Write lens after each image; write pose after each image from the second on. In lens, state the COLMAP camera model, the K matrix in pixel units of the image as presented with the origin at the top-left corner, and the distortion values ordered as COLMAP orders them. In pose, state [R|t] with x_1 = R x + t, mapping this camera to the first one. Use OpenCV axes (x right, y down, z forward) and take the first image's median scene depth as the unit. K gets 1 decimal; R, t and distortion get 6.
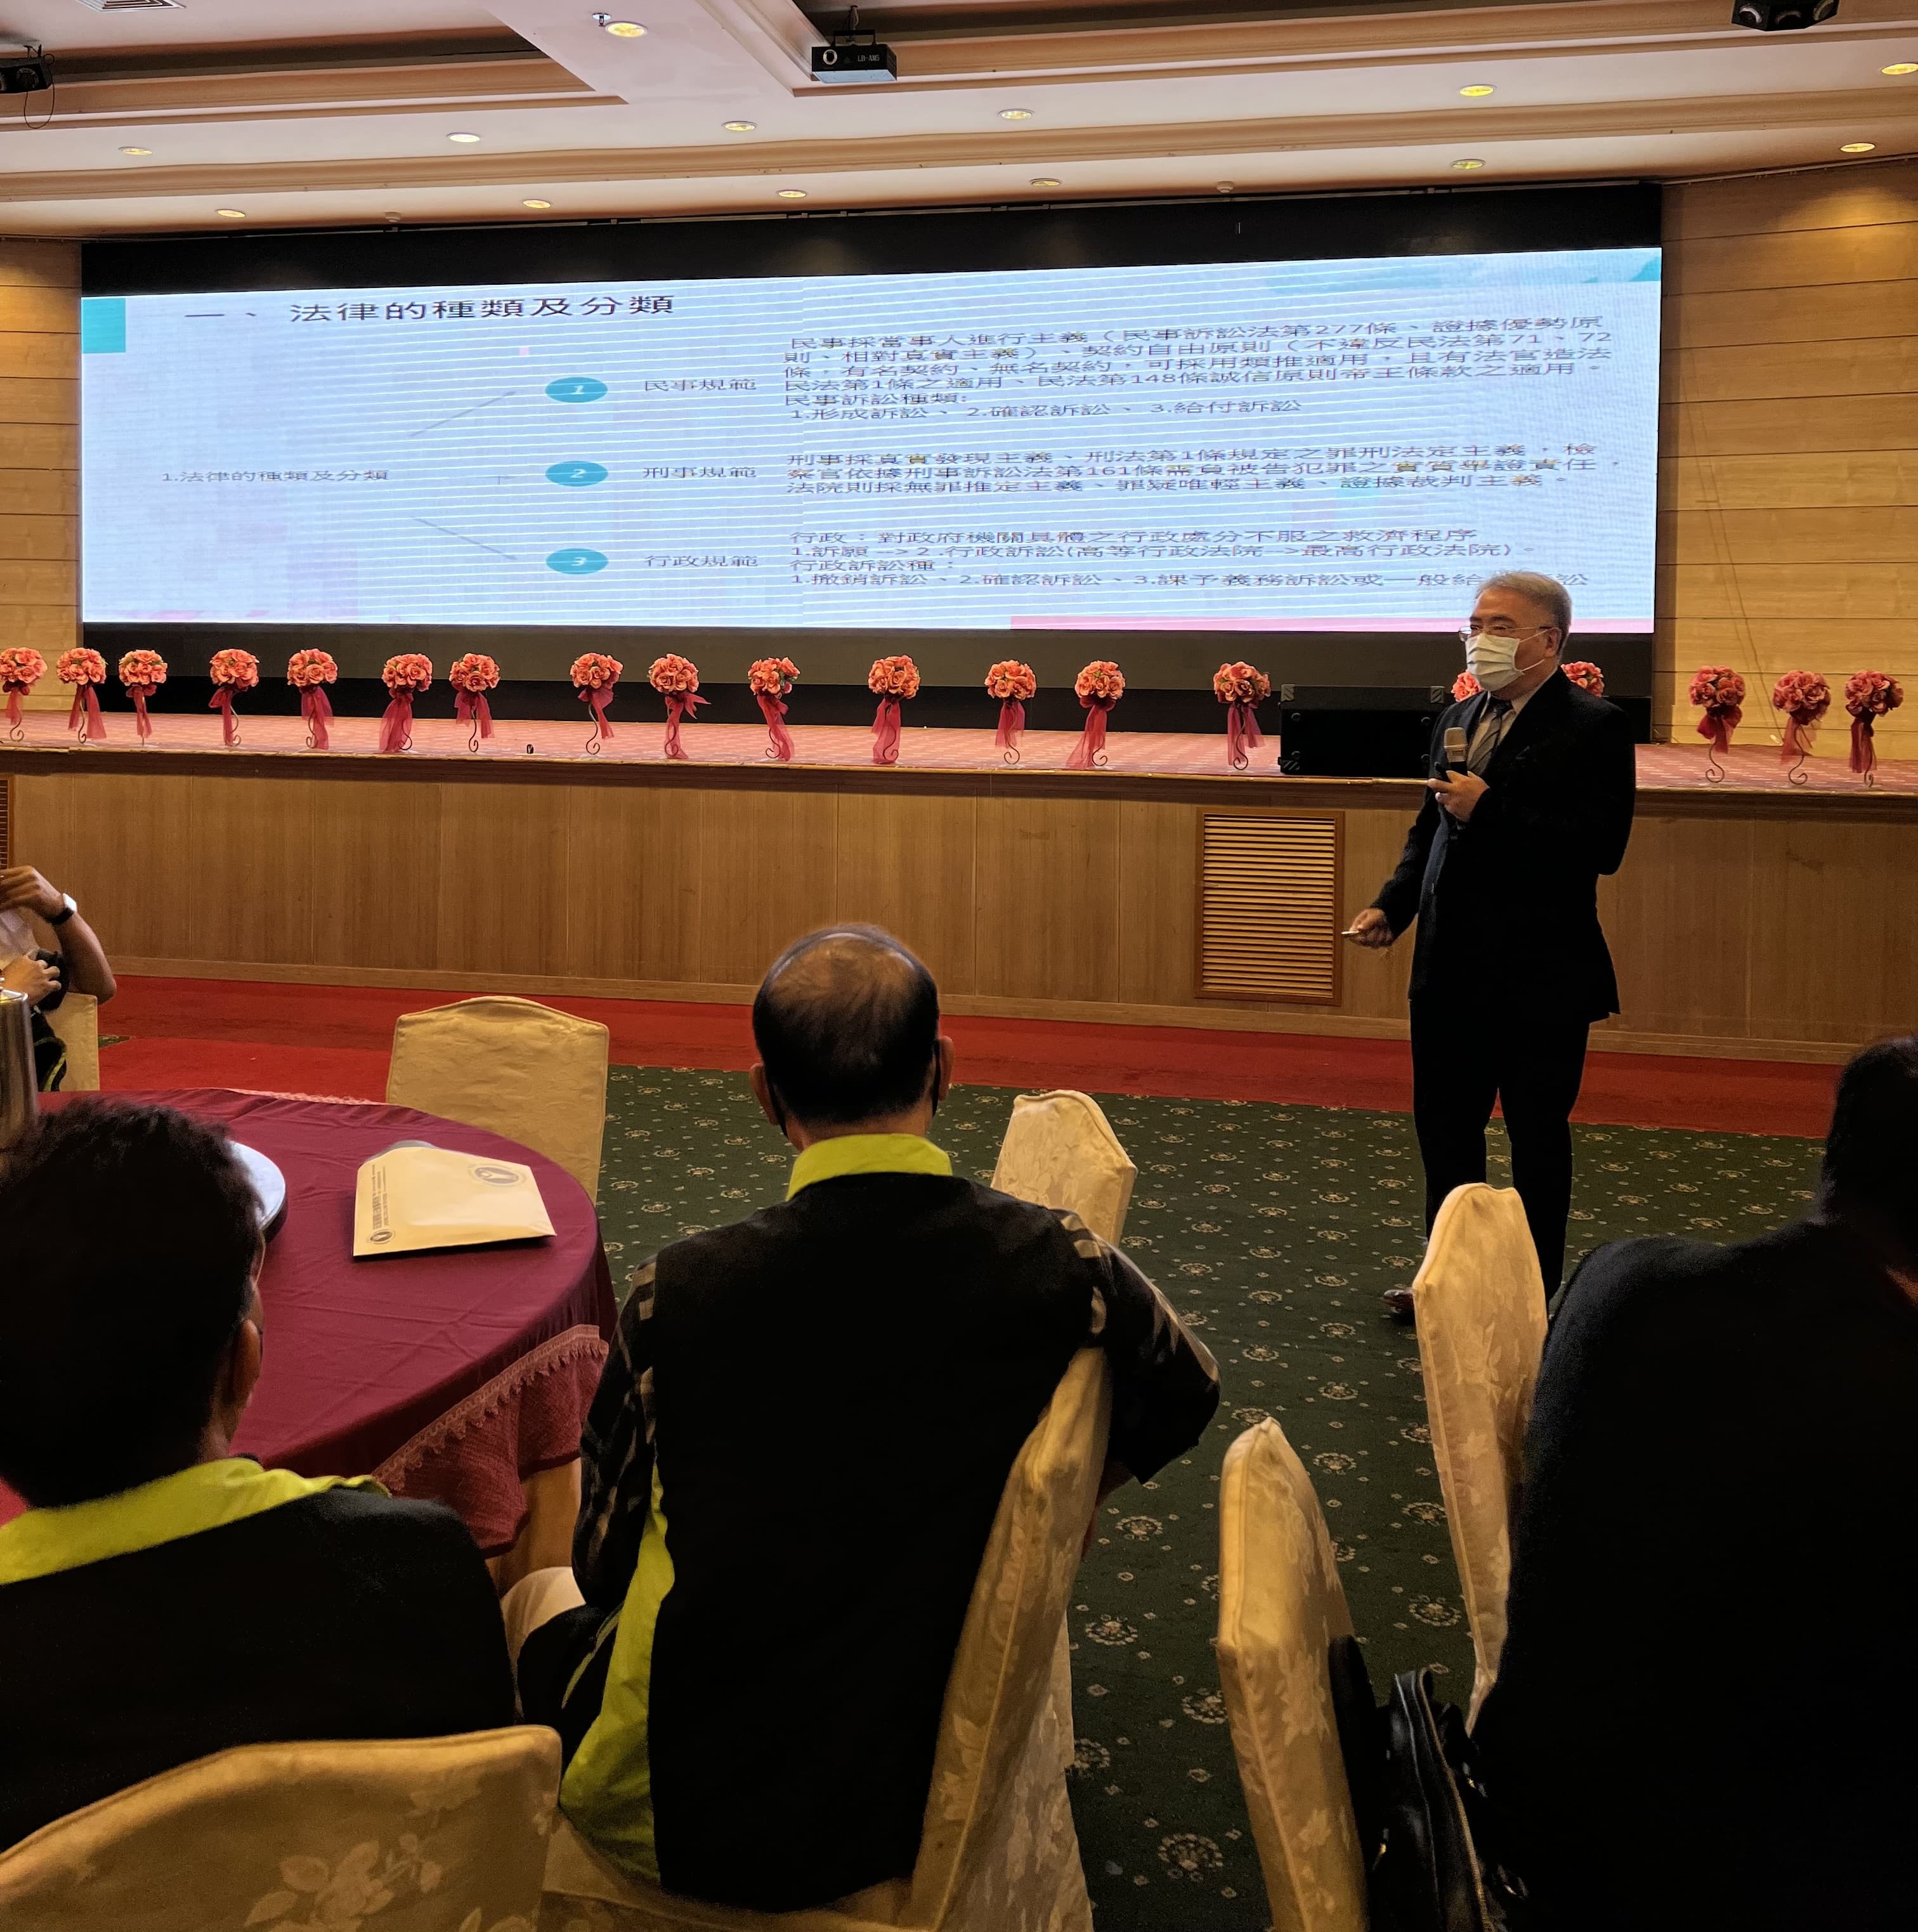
lens RADIAL K [[1893.2, 0, 958.9], [0, 1893.2, 702.7], [0, 0, 1]] dist [0.161846, -0.434289]
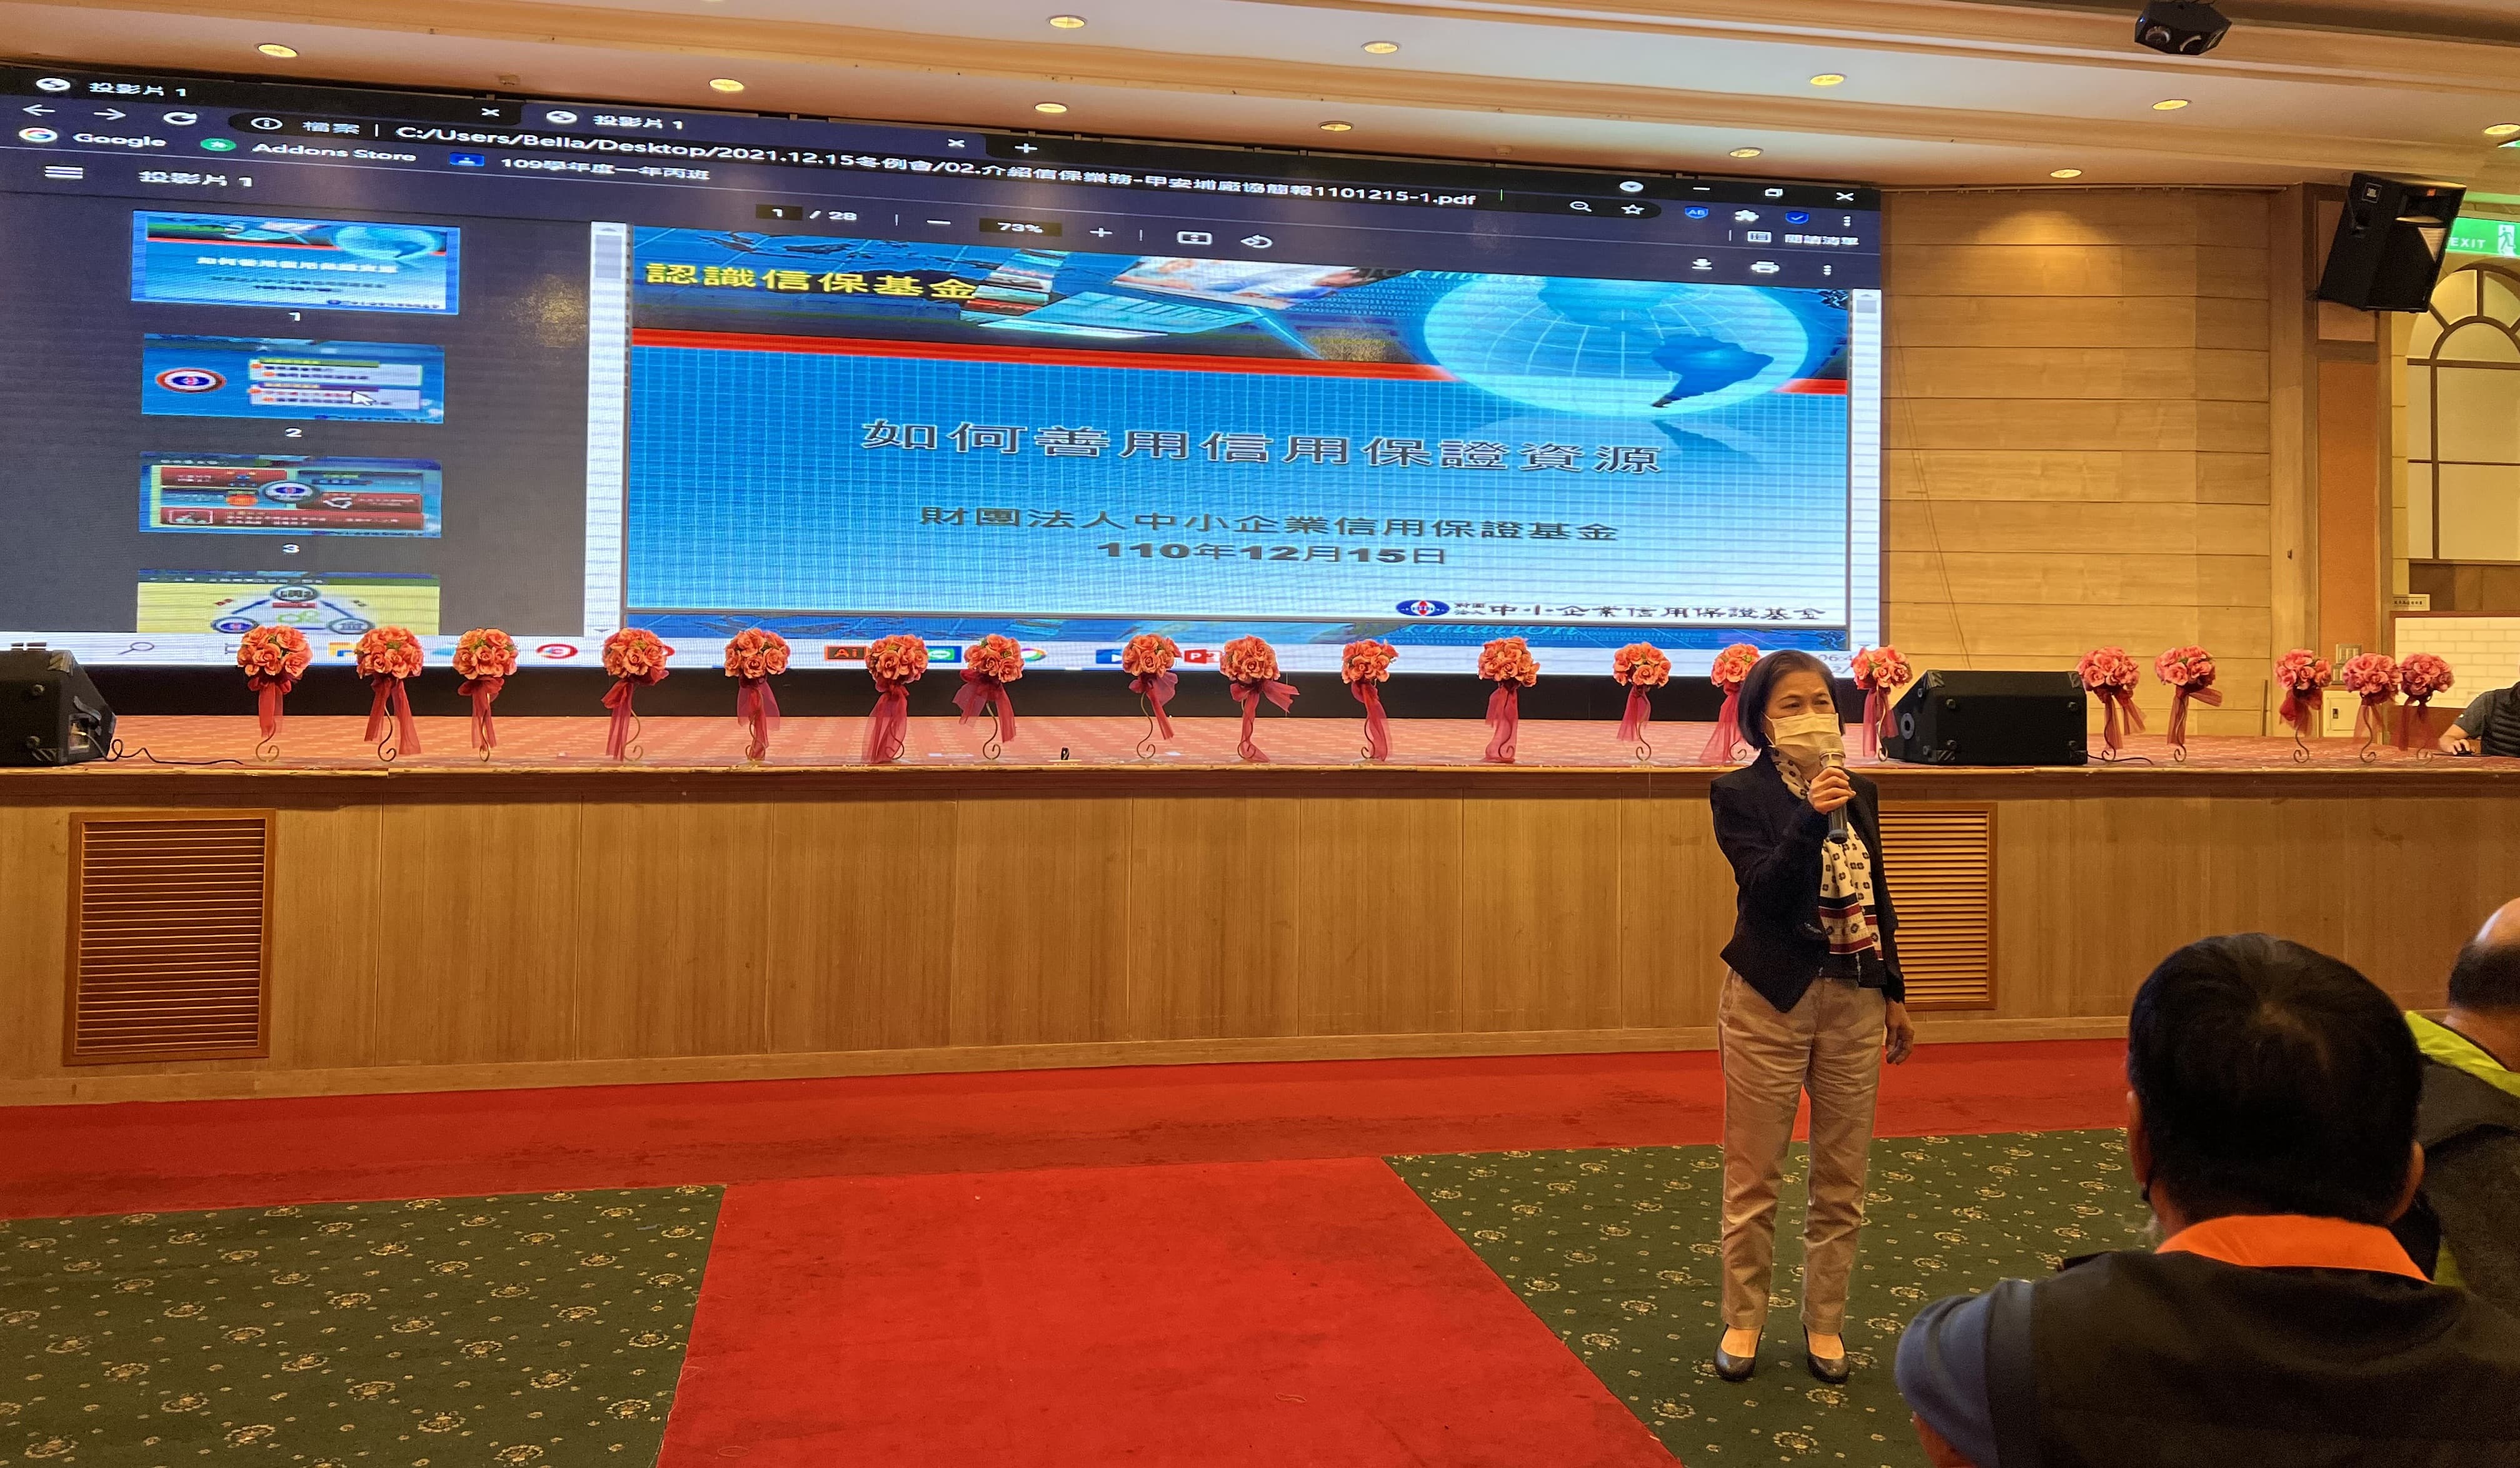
lens RADIAL K [[1892.9, 0, 1262.0], [0, 1892.9, 577.1], [0, 0, 1]] dist [0.090572, -0.109073]
pose [[0.917072, 0.013685, 0.398487, -0.370191], [0.008298, 0.998539, -0.053391, -0.005247], [-0.398635, 0.052270, 0.915619, 0.189516]]
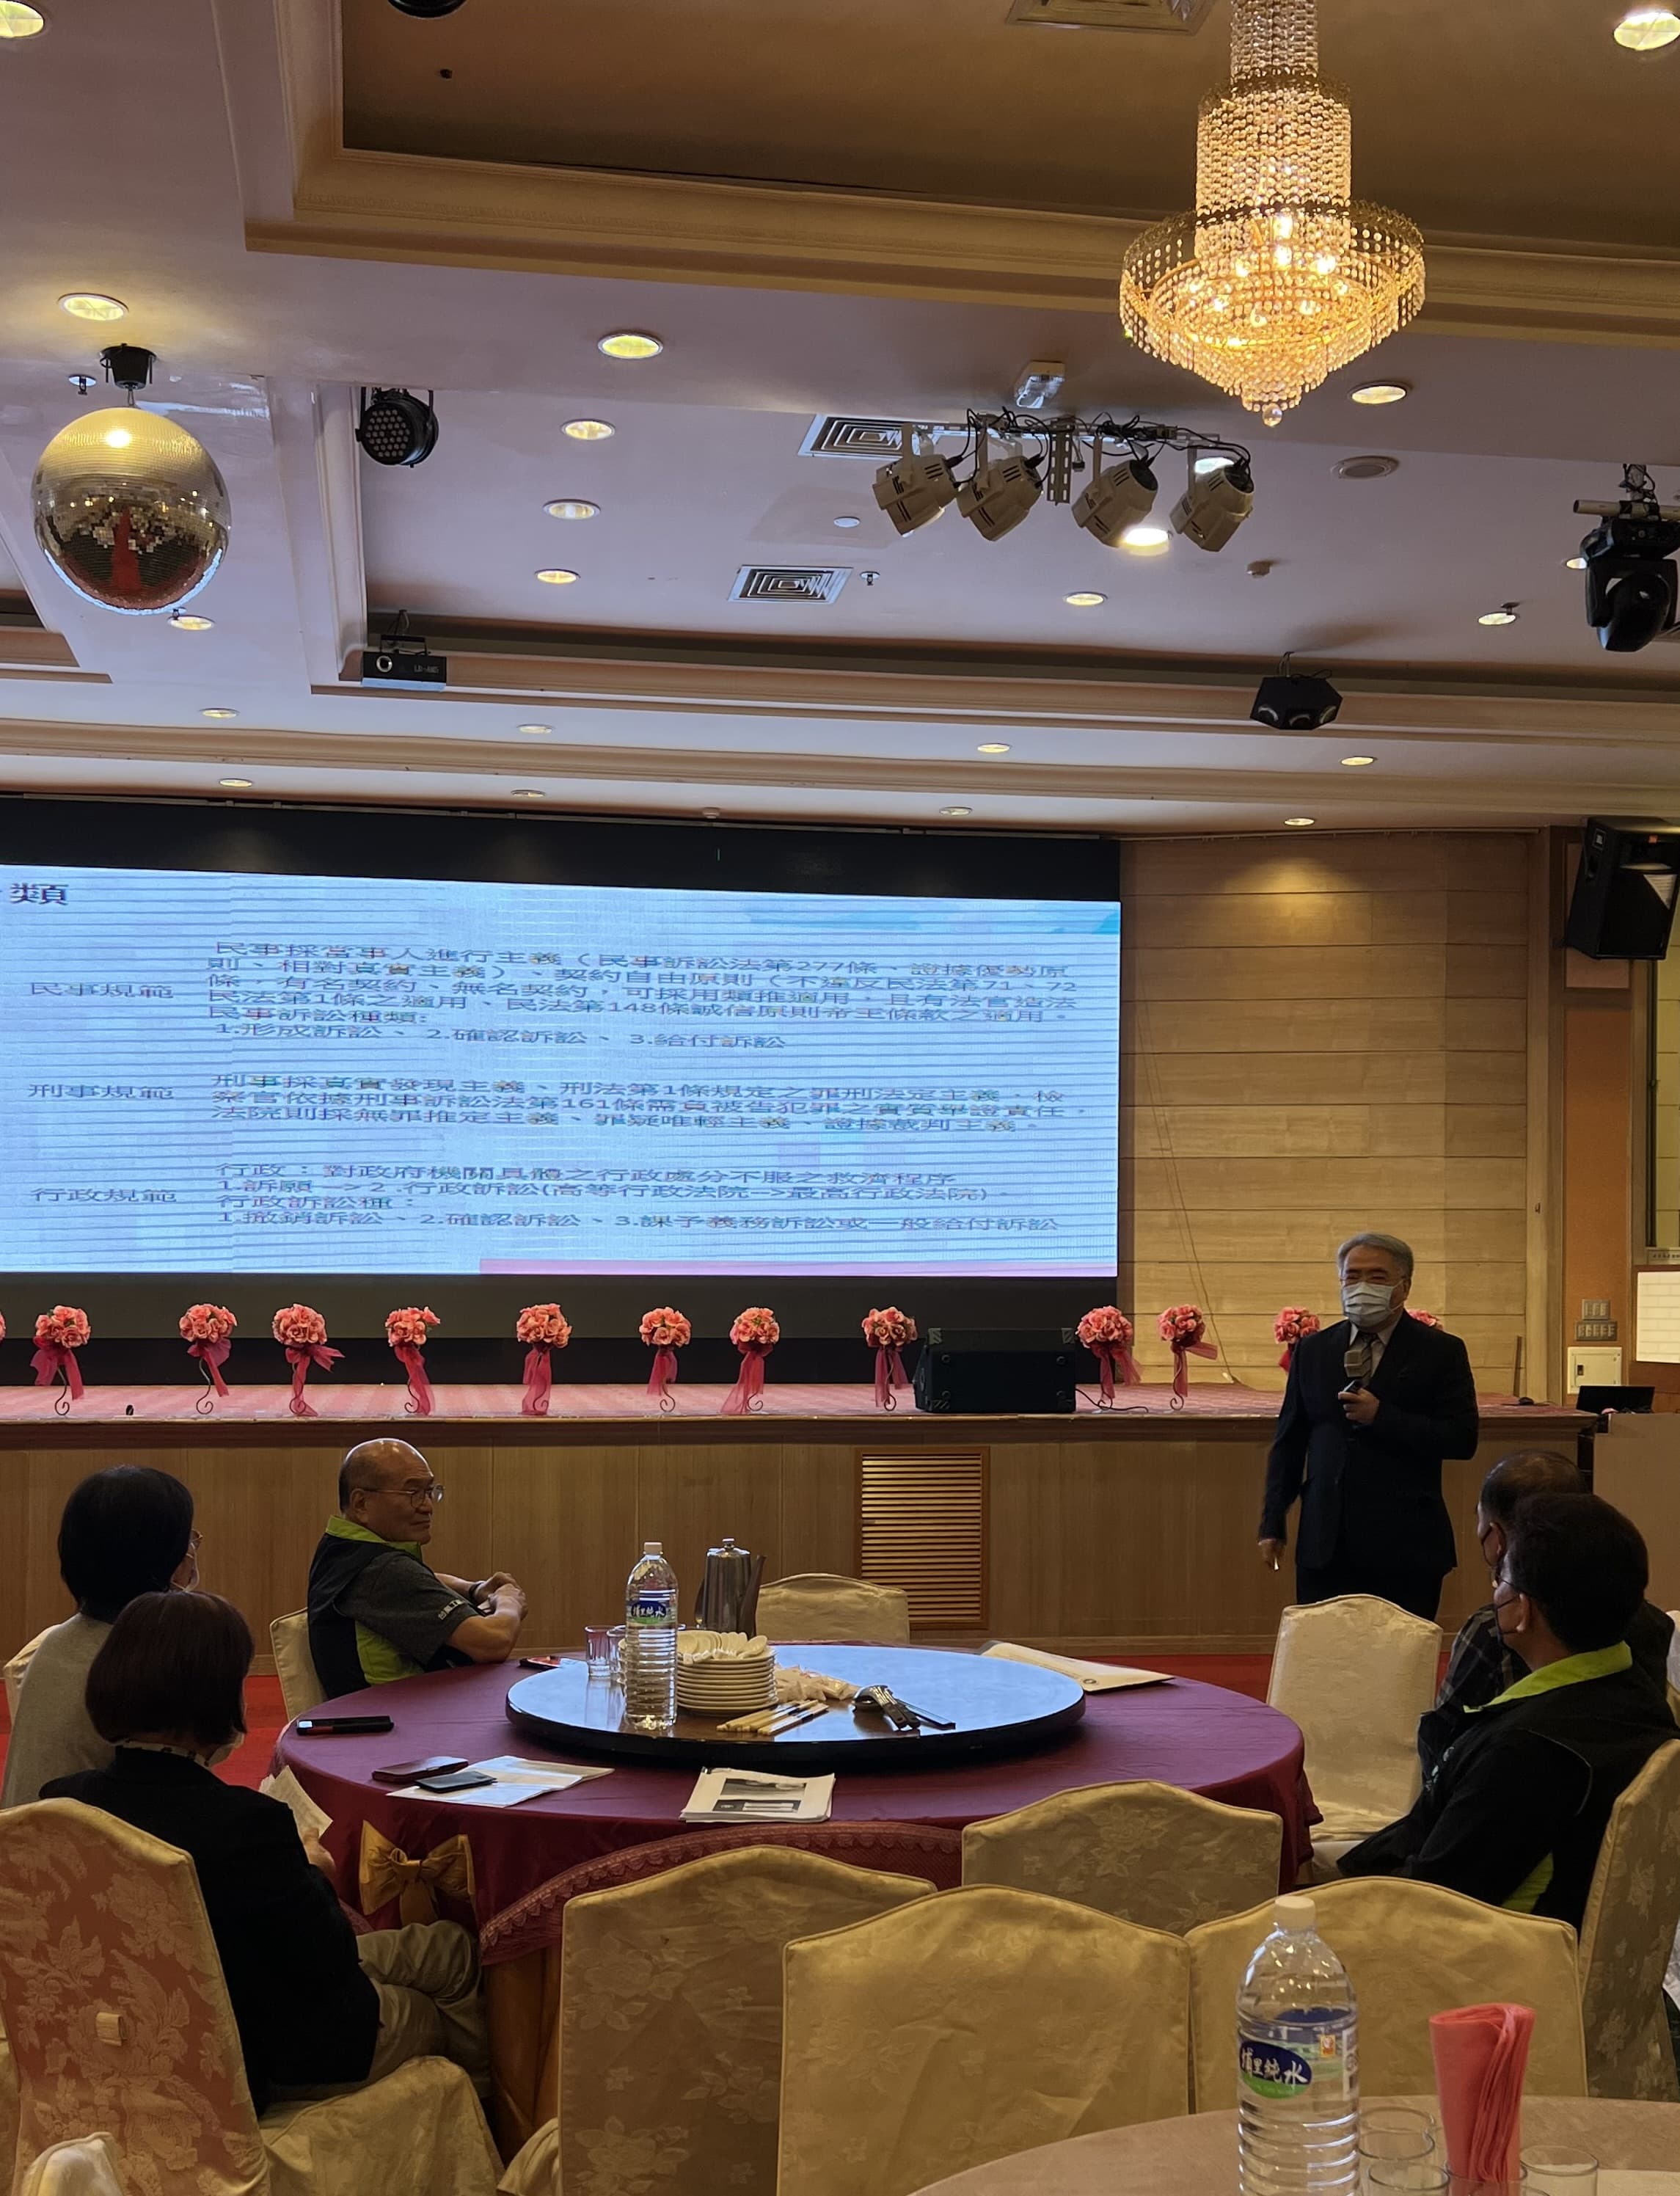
lens RADIAL K [[2451.8, 0, 829.8], [0, 2451.8, 1341.9], [0, 0, 1]] dist [0.162574, -0.458165]
pose [[0.929758, -0.014207, 0.367897, -0.277109], [0.017016, 0.999846, -0.004391, 0.002160], [-0.367778, 0.010343, 0.929856, -0.176377]]
